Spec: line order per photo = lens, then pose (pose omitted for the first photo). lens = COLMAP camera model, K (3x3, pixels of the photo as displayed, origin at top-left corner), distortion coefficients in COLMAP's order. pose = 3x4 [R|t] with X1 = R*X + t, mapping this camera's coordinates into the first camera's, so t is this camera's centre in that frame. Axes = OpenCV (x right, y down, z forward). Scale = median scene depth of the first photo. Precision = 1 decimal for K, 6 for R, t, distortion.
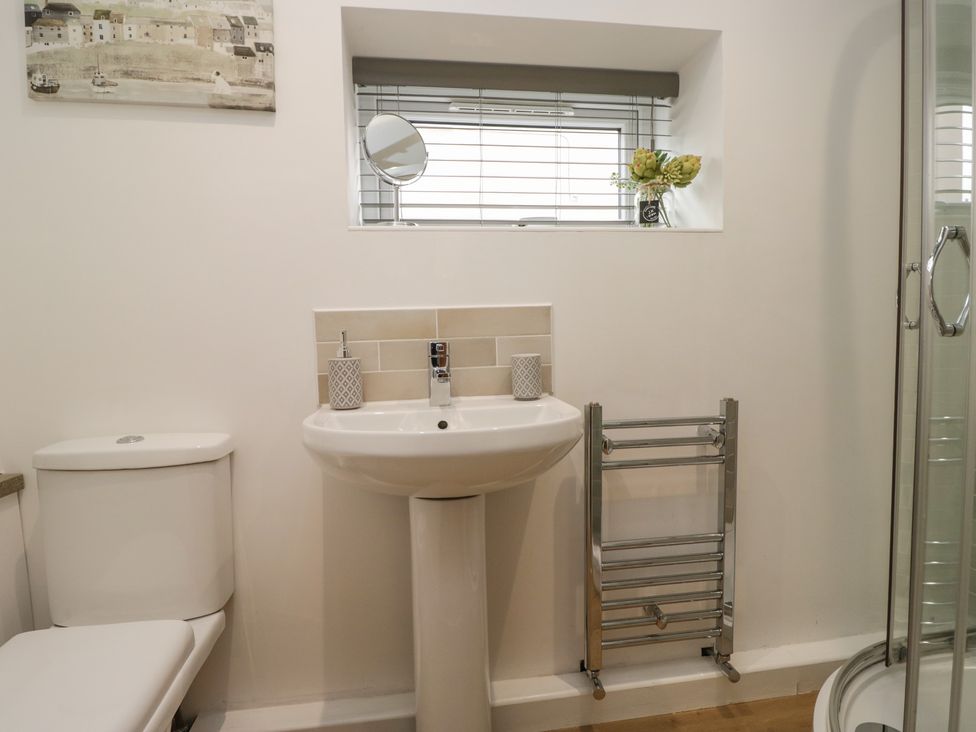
lens RADIAL K [[513.1, 0, 493.6], [0, 513.1, 365.0], [0, 0, 1]] dist [-0.003205, -0.011710]
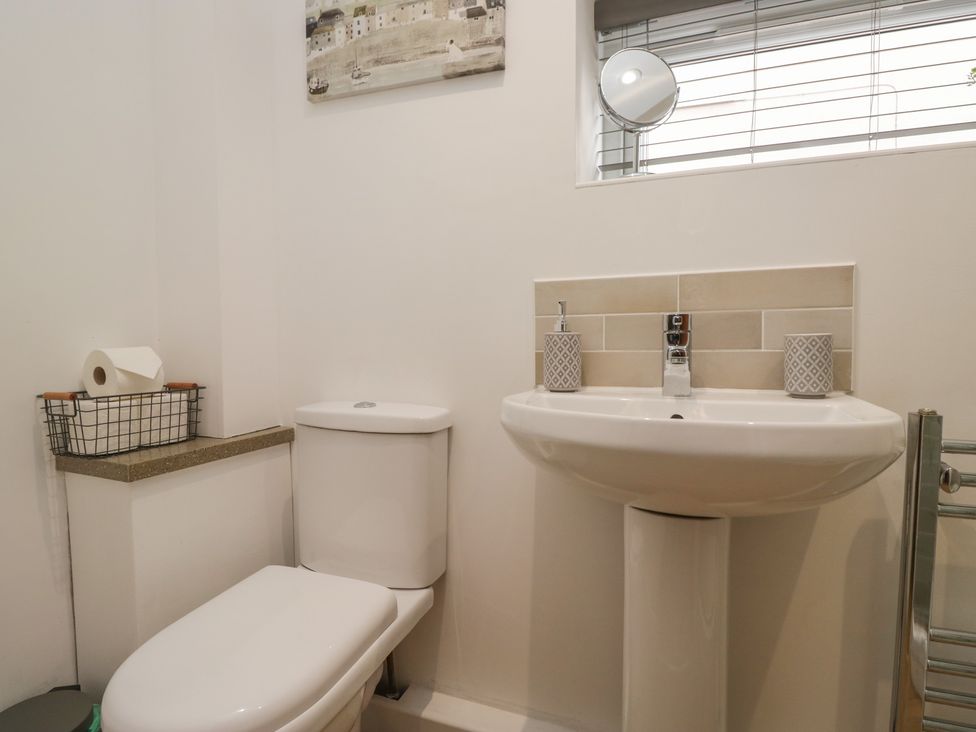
lens RADIAL K [[513.1, 0, 489.9], [0, 513.1, 363.9], [0, 0, 1]] dist [-0.003205, -0.011710]
pose [[0.867818, 0.039324, -0.495324, 0.035529], [-0.047334, 0.998873, -0.003631, 0.047883], [0.494623, 0.026596, 0.868701, 0.183028]]
